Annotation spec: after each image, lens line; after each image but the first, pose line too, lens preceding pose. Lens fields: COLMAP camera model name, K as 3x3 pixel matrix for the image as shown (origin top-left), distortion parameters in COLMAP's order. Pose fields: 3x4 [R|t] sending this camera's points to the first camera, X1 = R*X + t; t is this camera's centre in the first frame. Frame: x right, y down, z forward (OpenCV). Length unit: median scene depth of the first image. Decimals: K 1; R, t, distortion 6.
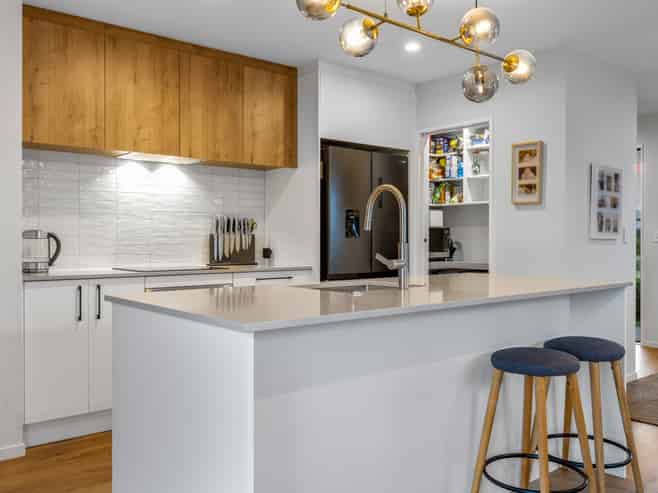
lens RADIAL K [[586.6, 0, 326.4], [0, 586.6, 248.0], [0, 0, 1]] dist [0.001949, -0.021105]
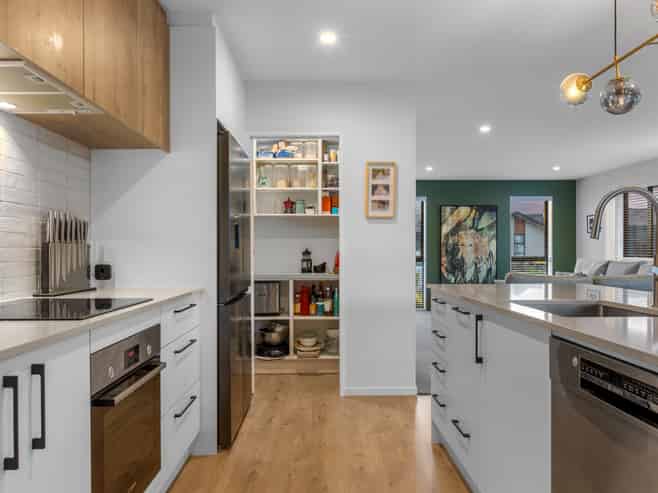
lens RADIAL K [[481.0, 0, 326.6], [0, 481.0, 260.6], [0, 0, 1]] dist [0.003867, -0.001419]
pose [[0.630482, -0.017808, 0.775999, -0.403441], [0.015319, 0.999828, 0.010498, -0.006593], [-0.776052, 0.005269, 0.630646, 0.493160]]
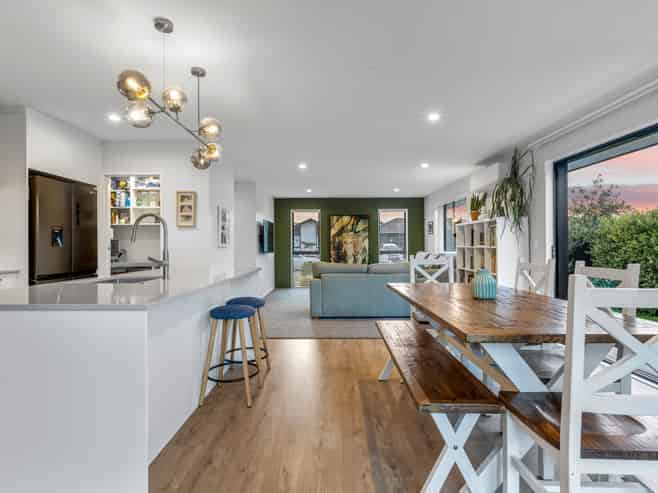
lens RADIAL K [[350.3, 0, 323.3], [0, 350.3, 247.1], [0, 0, 1]] dist [-0.002564, 0.000503]
pose [[0.651461, -0.004757, 0.758667, -0.169126], [0.016017, 0.999844, -0.007485, -0.000676], [-0.758513, 0.017028, 0.651435, 0.024747]]
